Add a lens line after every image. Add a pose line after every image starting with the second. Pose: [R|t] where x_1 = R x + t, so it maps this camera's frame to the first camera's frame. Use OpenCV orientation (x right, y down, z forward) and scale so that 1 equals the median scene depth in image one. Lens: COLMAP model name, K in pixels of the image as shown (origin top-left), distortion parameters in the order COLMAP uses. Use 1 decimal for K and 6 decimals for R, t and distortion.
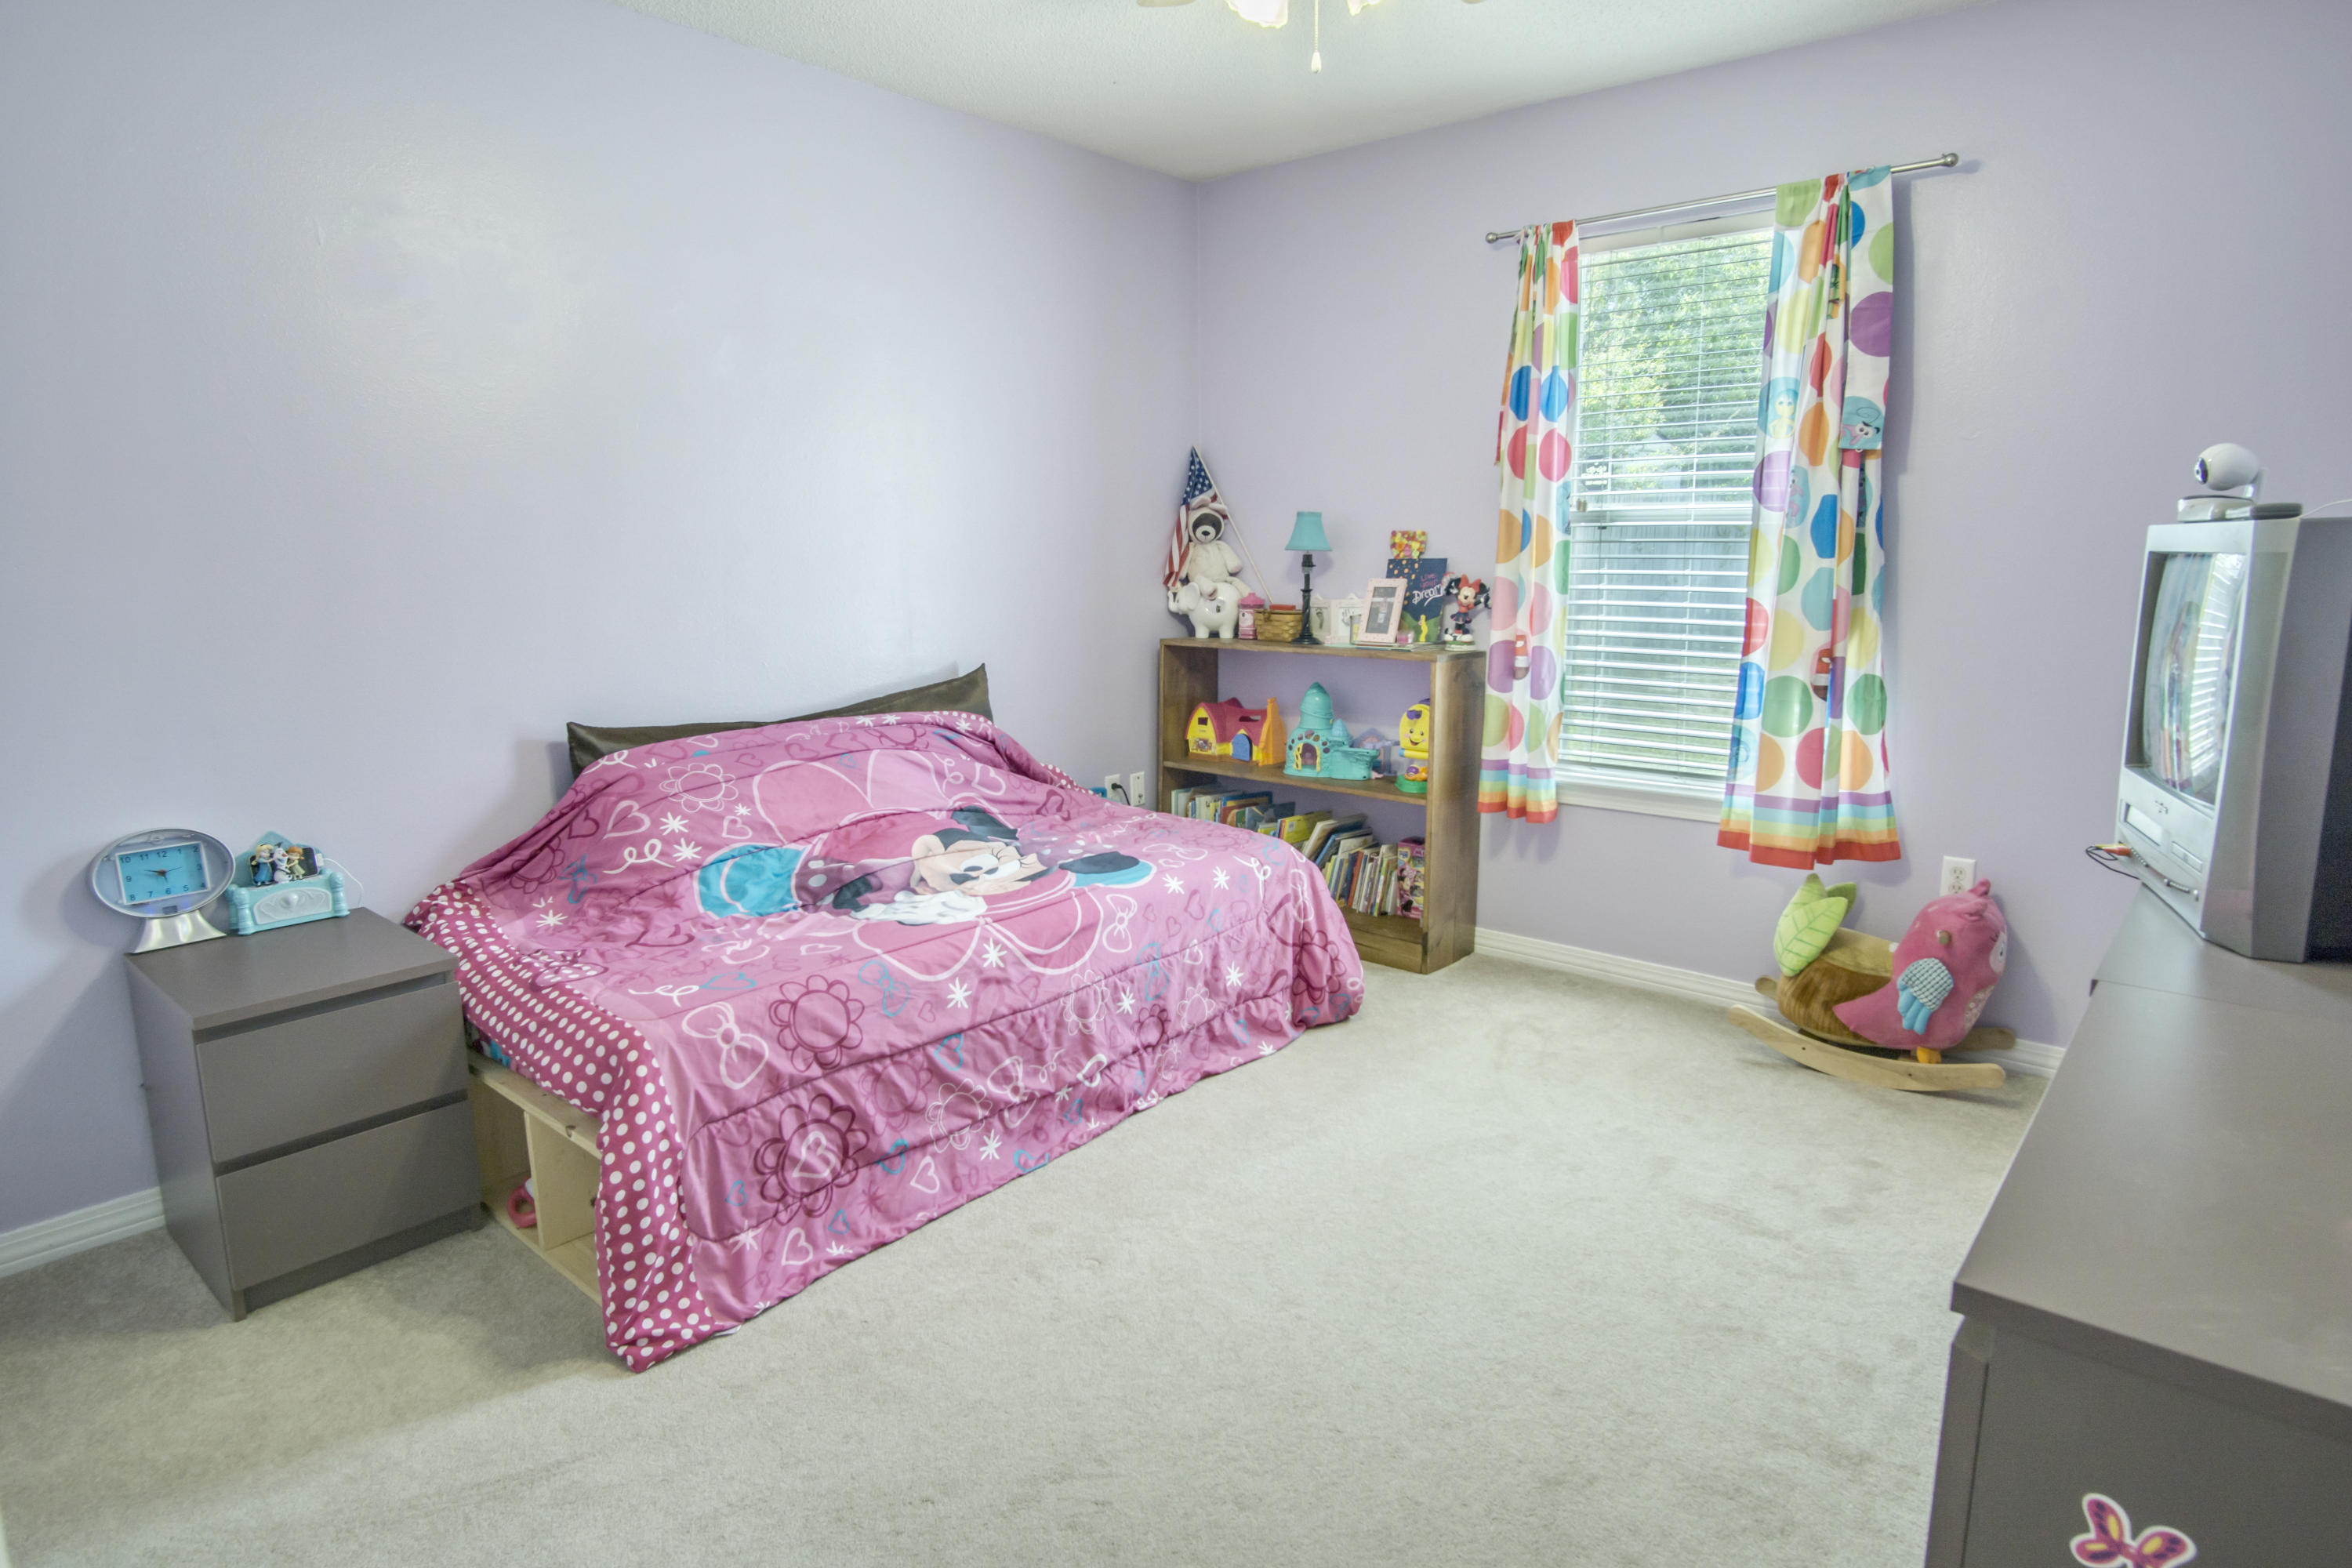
lens RADIAL K [[1259.8, 0, 1175.0], [0, 1259.8, 776.5], [0, 0, 1]] dist [-0.036630, 0.011931]
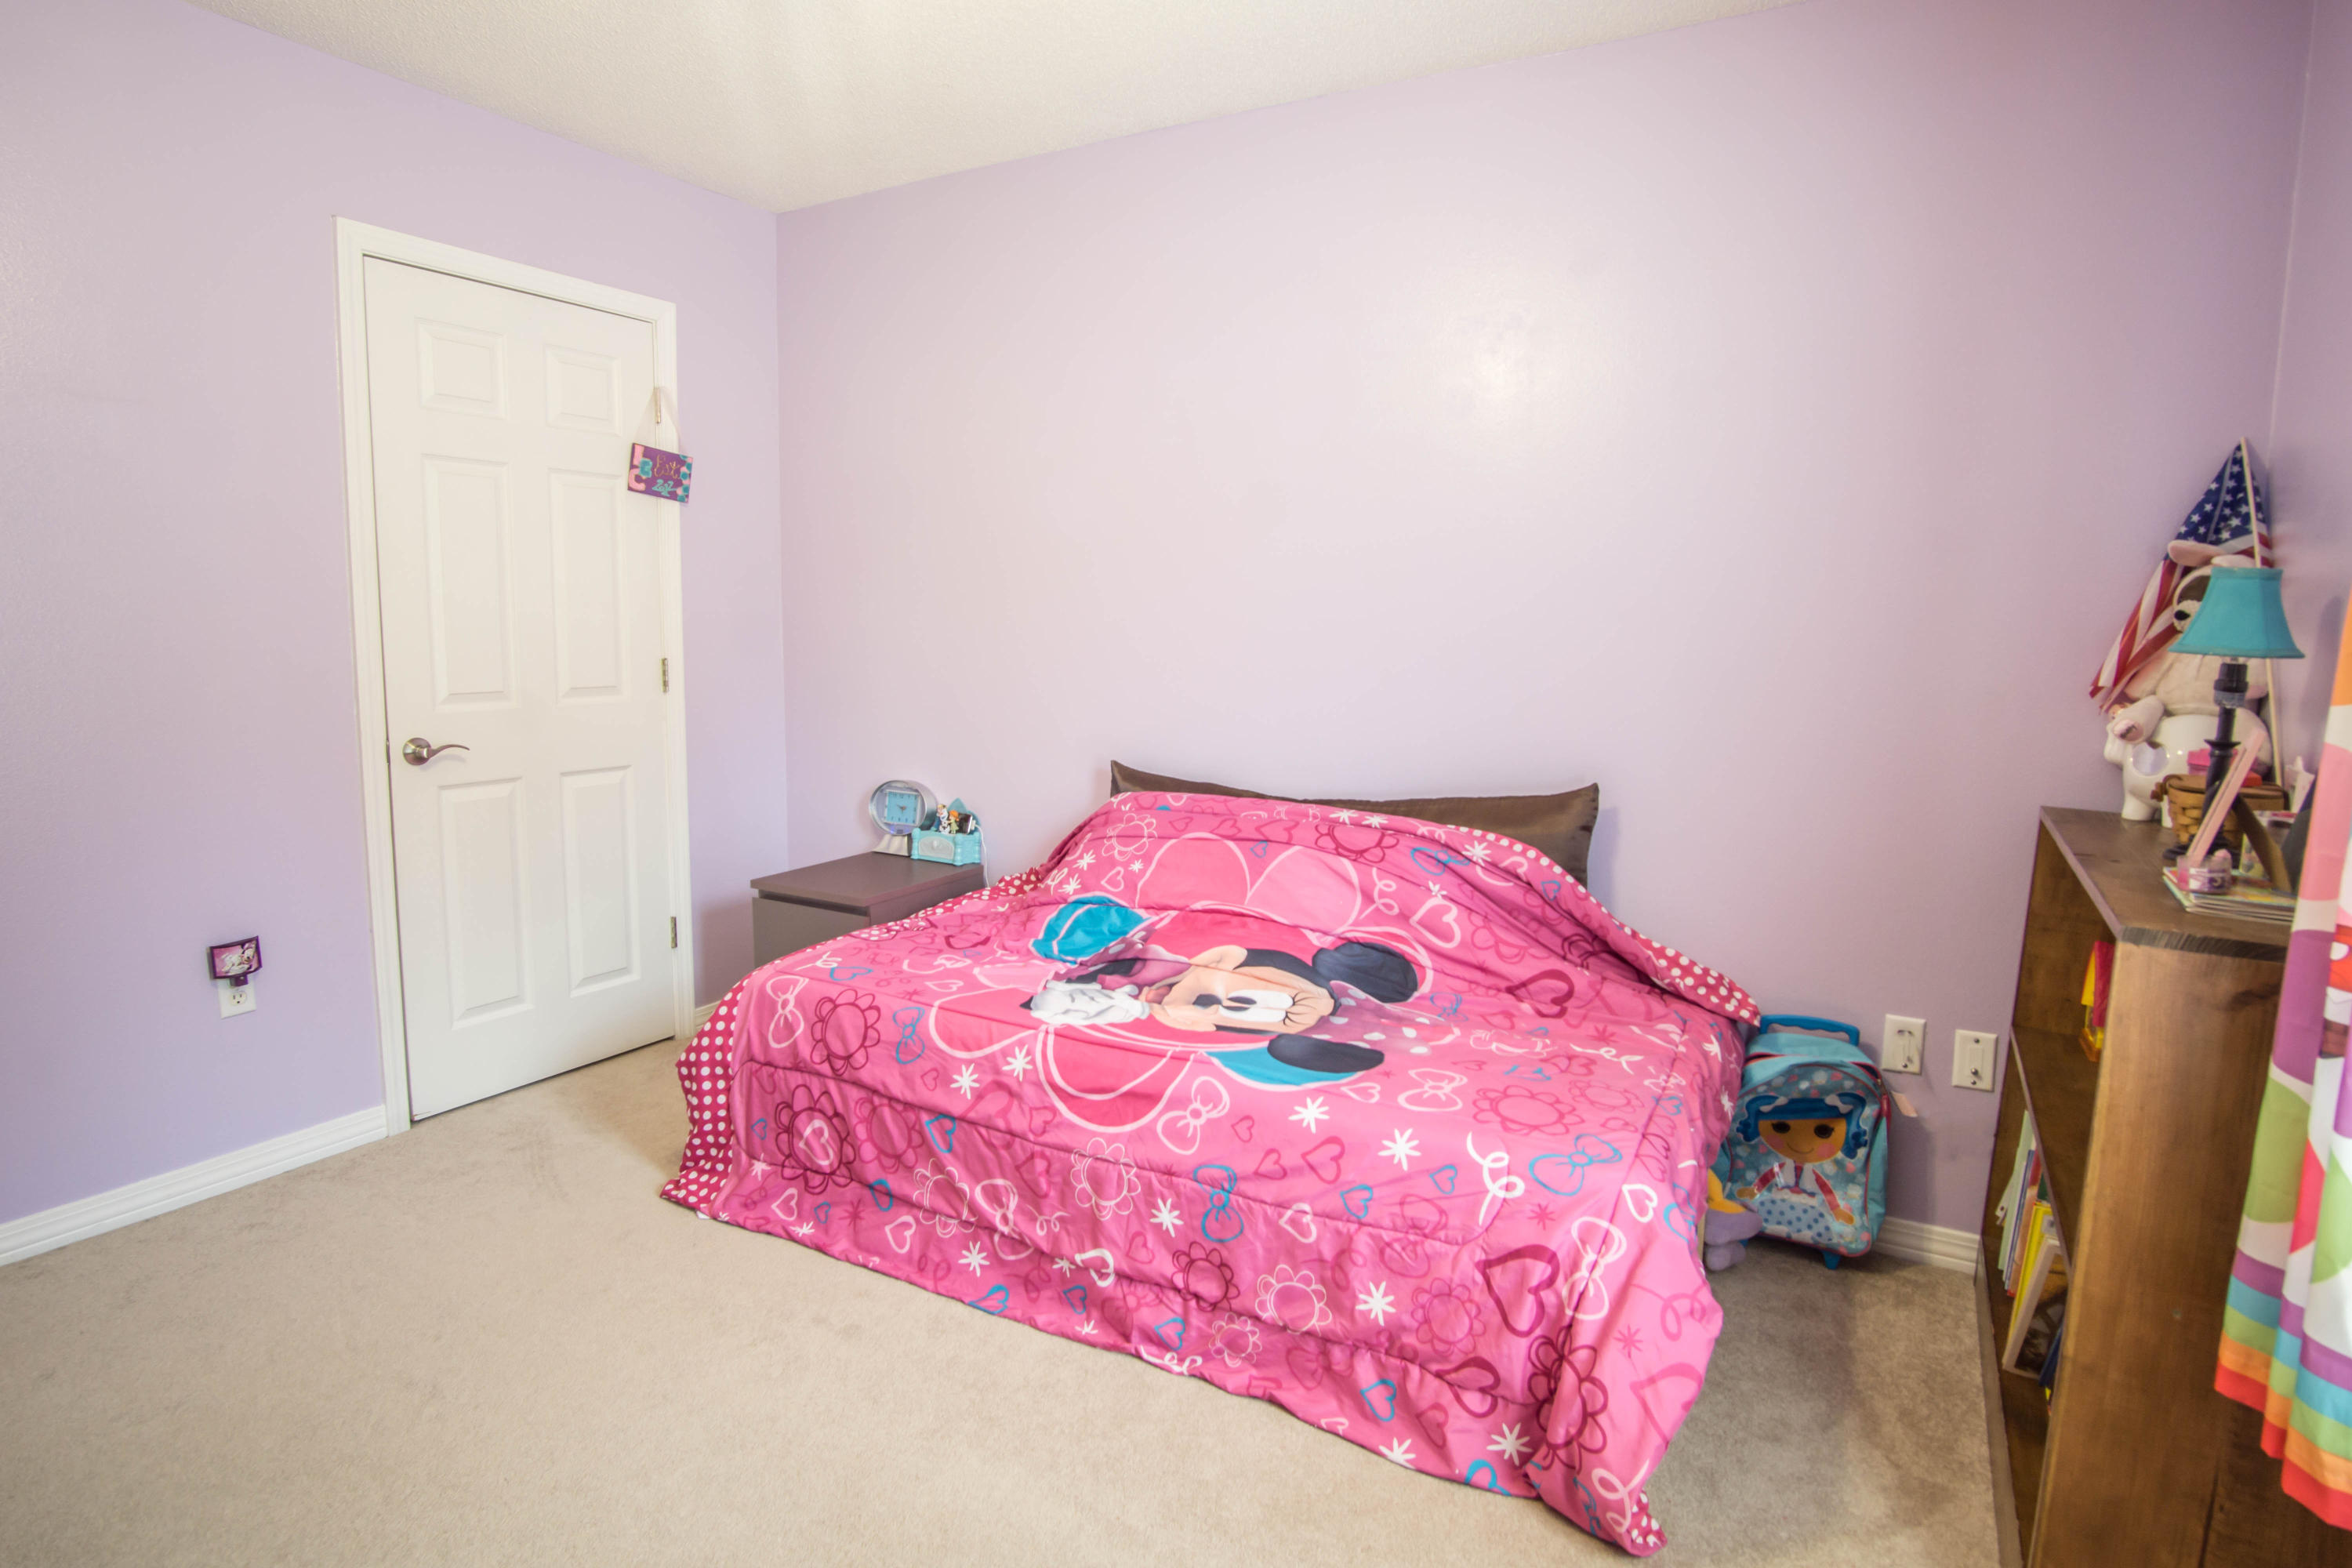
lens RADIAL K [[1259.8, 0, 1176.4], [0, 1259.8, 787.1], [0, 0, 1]] dist [-0.036630, 0.011931]
pose [[0.200426, 0.146789, -0.968650, 0.723213], [-0.197078, 0.974542, 0.106904, -0.169514], [0.959682, 0.169473, 0.224253, 0.877580]]
